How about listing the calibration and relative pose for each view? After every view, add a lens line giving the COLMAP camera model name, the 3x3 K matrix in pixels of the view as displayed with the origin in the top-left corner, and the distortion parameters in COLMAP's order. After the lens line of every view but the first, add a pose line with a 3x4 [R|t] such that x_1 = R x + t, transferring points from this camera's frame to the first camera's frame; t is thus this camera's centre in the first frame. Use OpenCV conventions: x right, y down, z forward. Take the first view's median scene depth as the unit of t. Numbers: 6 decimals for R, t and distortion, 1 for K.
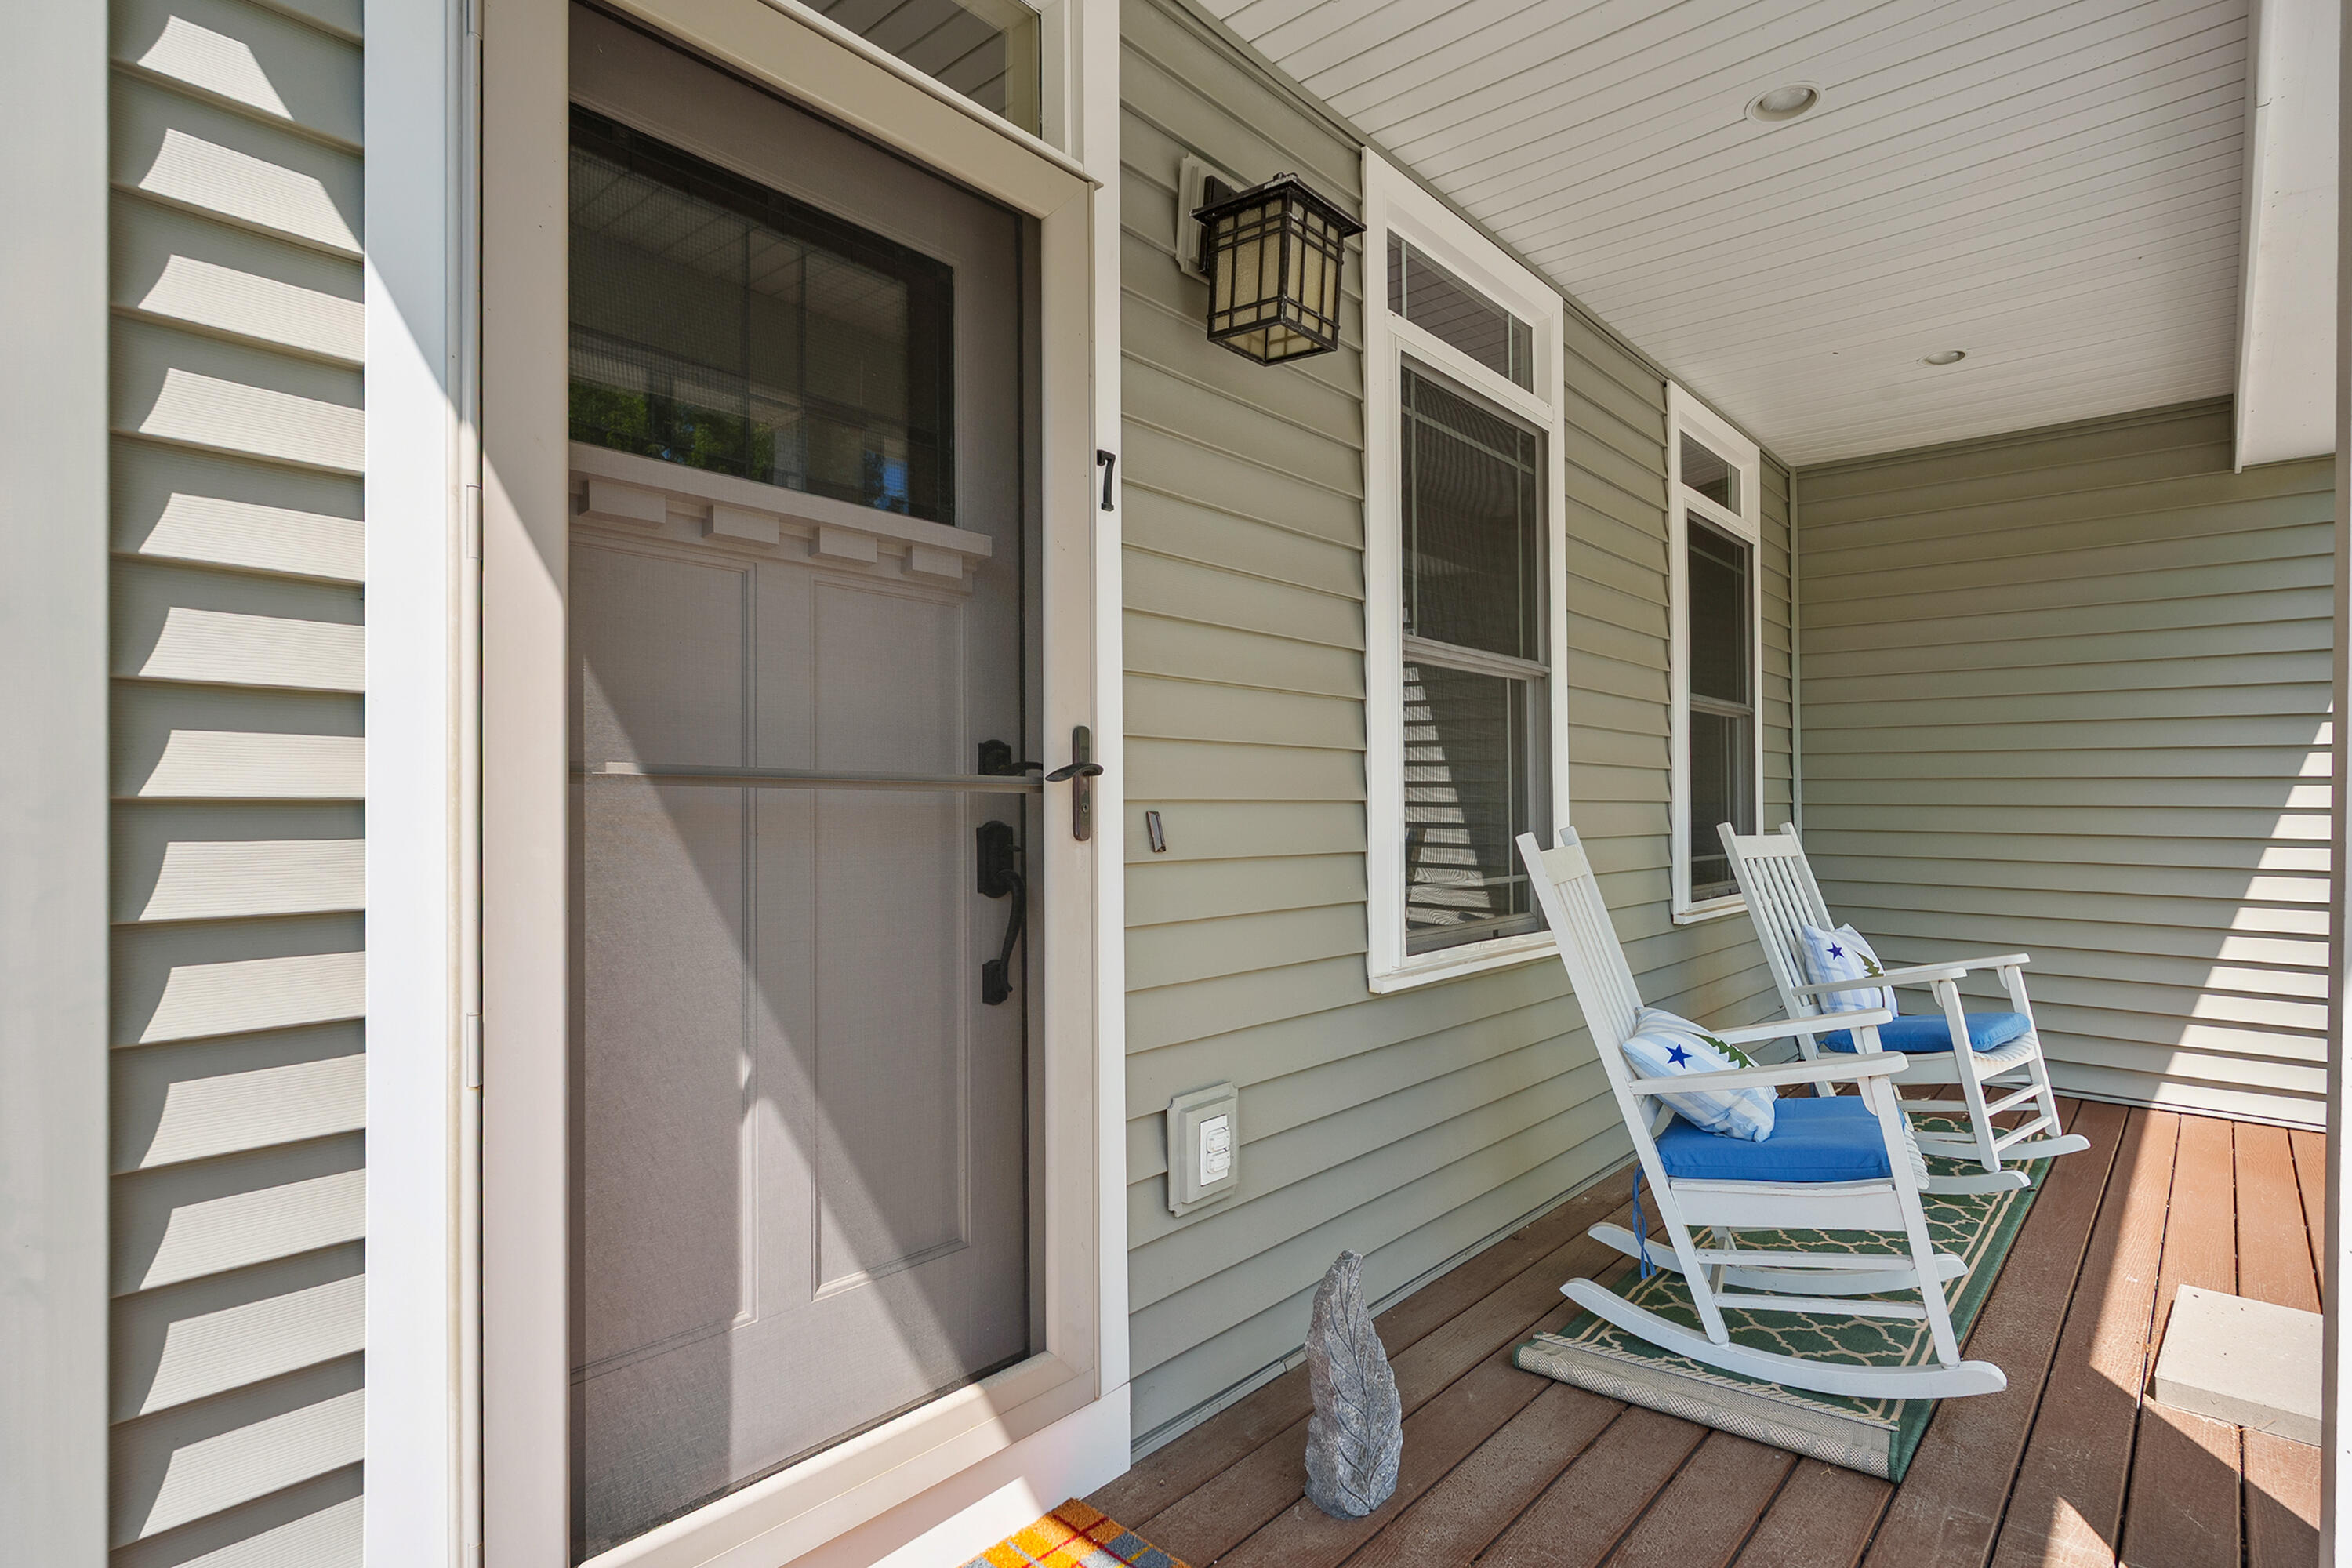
lens RADIAL K [[1176.5, 0, 1173.8], [0, 1176.5, 787.7], [0, 0, 1]] dist [0.000056, 0.000004]
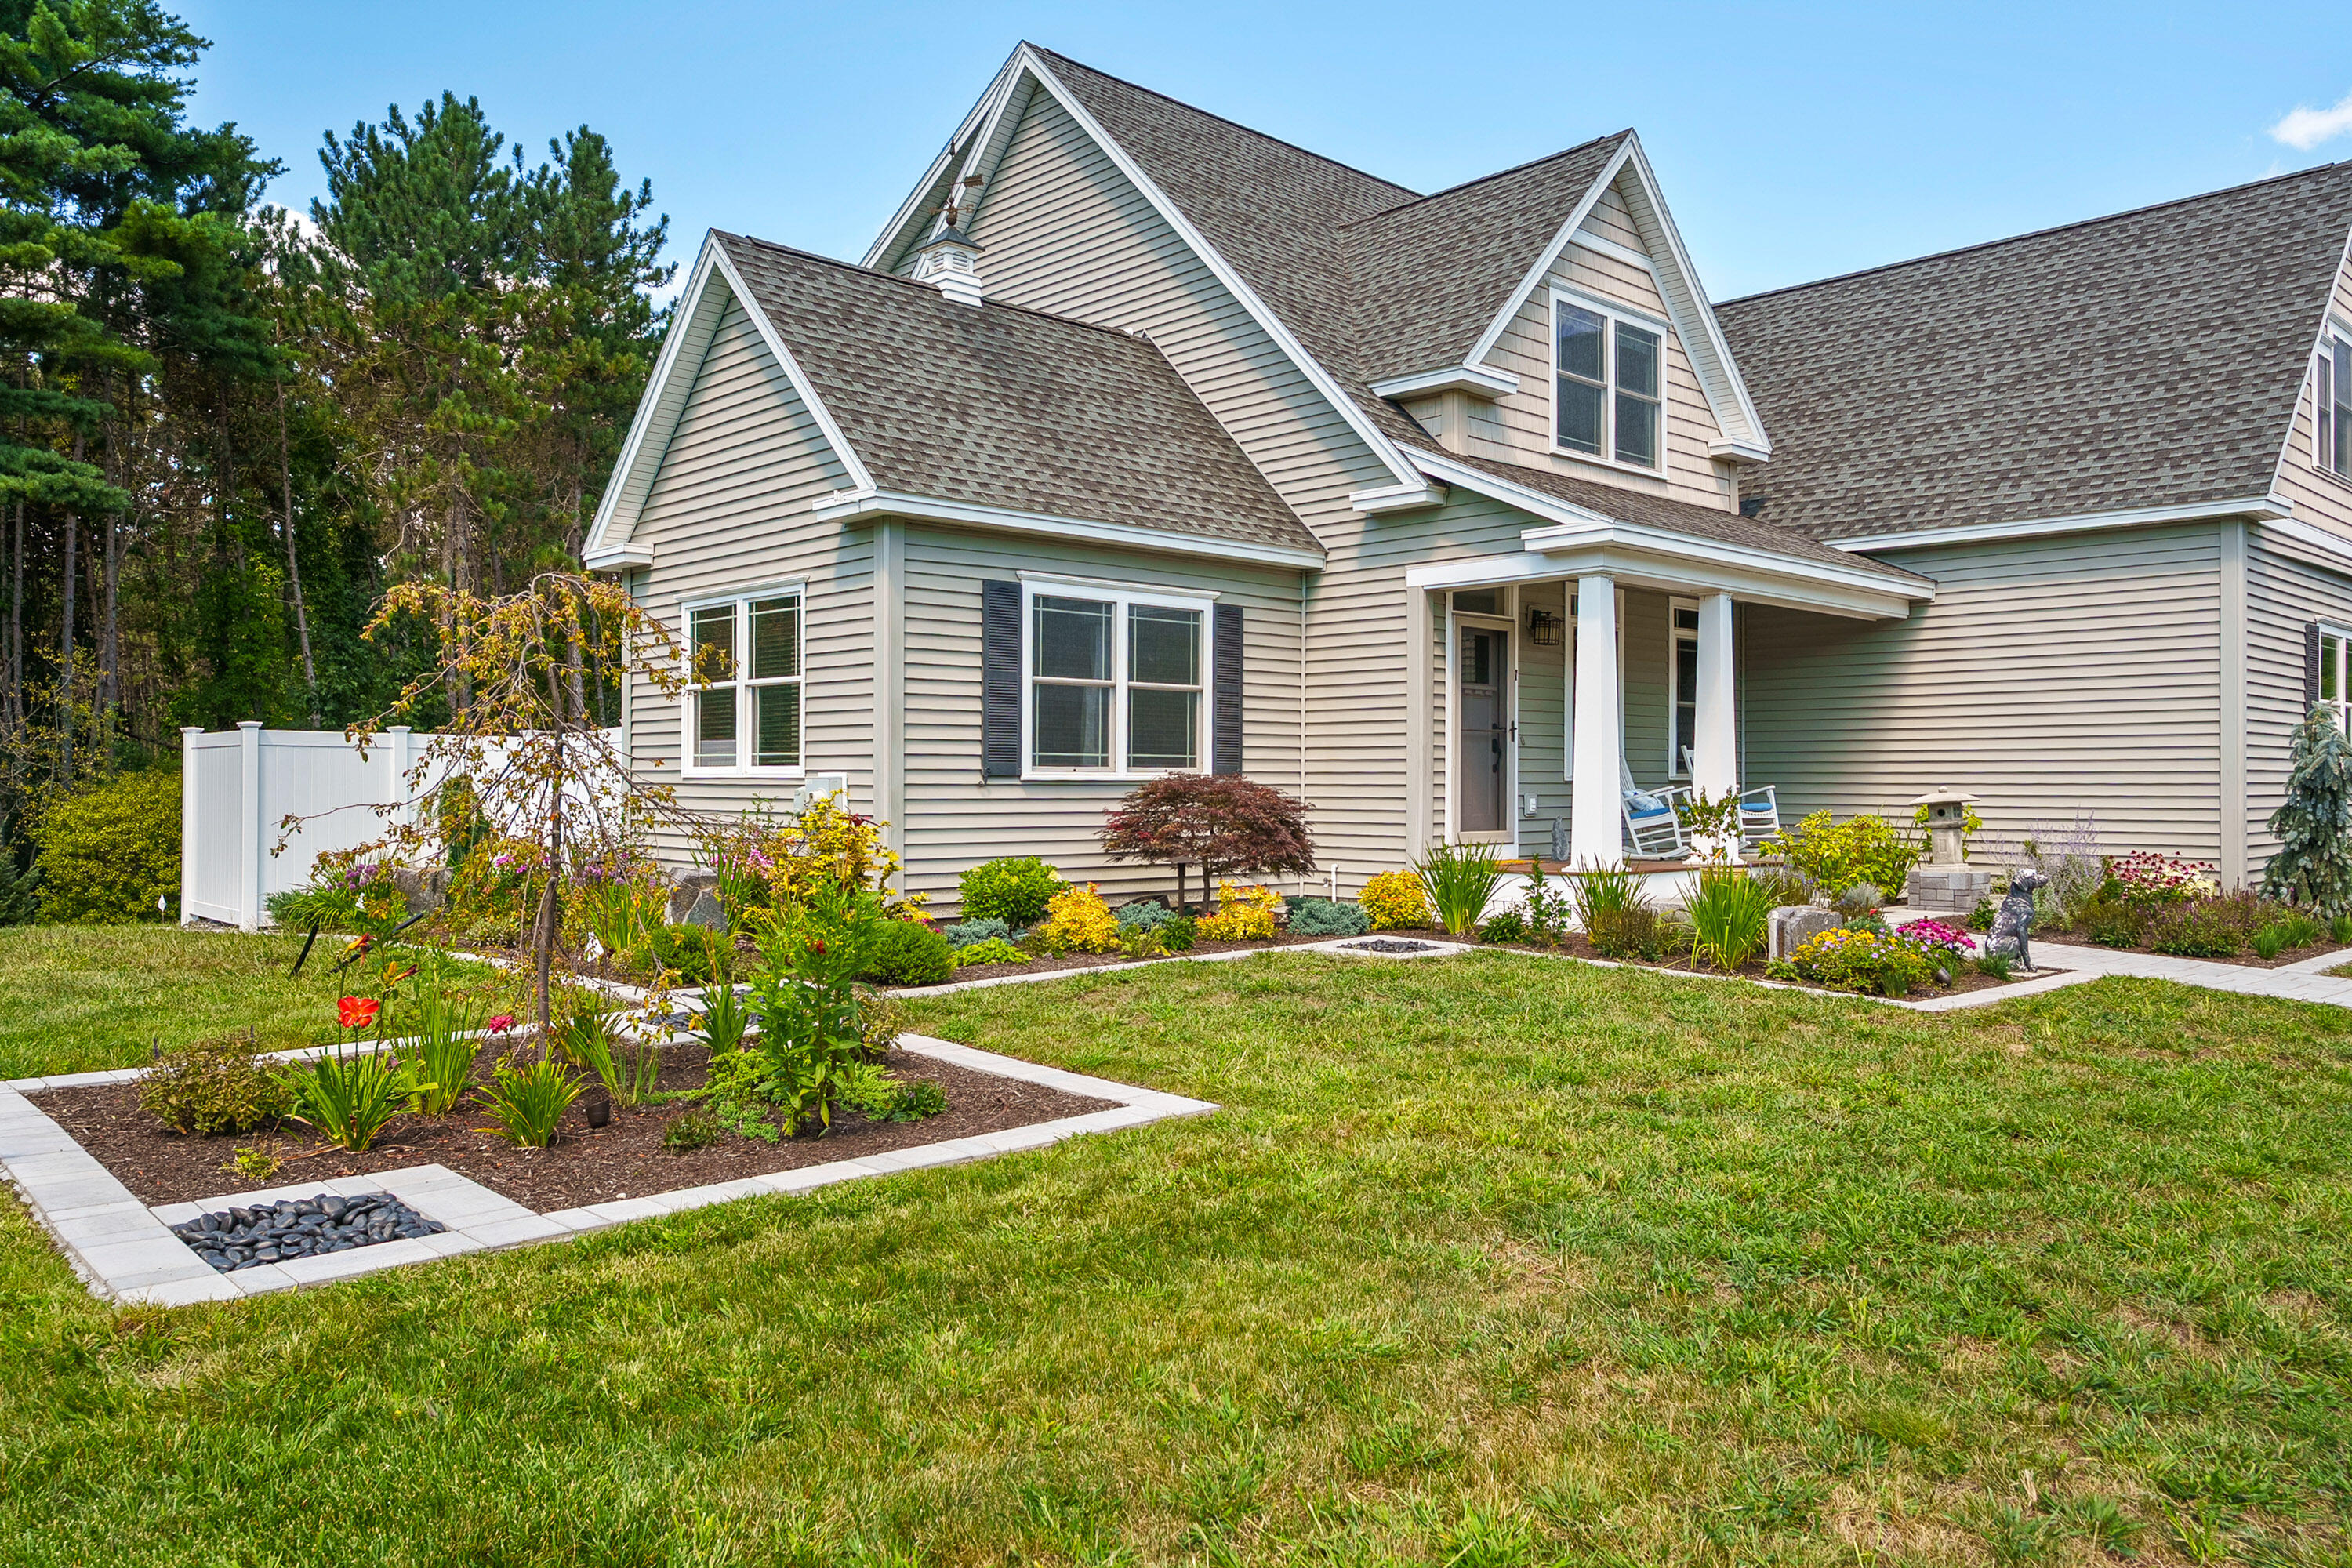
lens RADIAL K [[1687.3, 0, 1178.9], [0, 1687.3, 789.6], [0, 0, 1]] dist [0.007735, 0.001687]
pose [[0.995819, 0.012398, -0.090506, -0.894187], [-0.010955, 0.999805, 0.016427, 0.150720], [0.090692, -0.015367, 0.995760, -6.895232]]
